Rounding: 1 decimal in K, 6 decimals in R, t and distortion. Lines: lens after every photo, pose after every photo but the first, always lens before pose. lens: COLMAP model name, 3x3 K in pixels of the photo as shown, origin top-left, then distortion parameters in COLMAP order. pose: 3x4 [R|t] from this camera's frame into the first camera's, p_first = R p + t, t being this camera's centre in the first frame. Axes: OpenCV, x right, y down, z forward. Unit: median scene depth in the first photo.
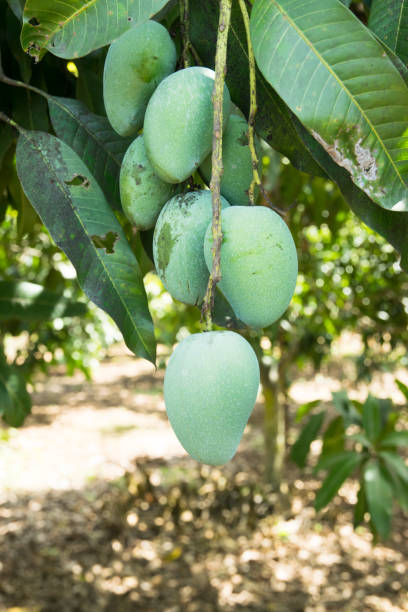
lens RADIAL K [[708.9, 0, 204.0], [0, 708.9, 305.9], [0, 0, 1]] dist [0.000875, 0.000000]
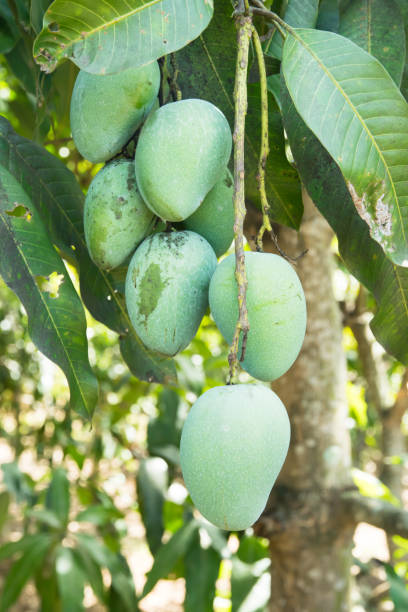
lens RADIAL K [[814.0, 0, 204.0], [0, 814.0, 306.1], [0, 0, 1]] dist [0.035588, 0.000000]
pose [[0.940387, 0.047071, 0.336833, -0.388403], [-0.022652, 0.996845, -0.076065, 0.016249], [-0.339351, 0.063901, 0.938487, 0.009556]]
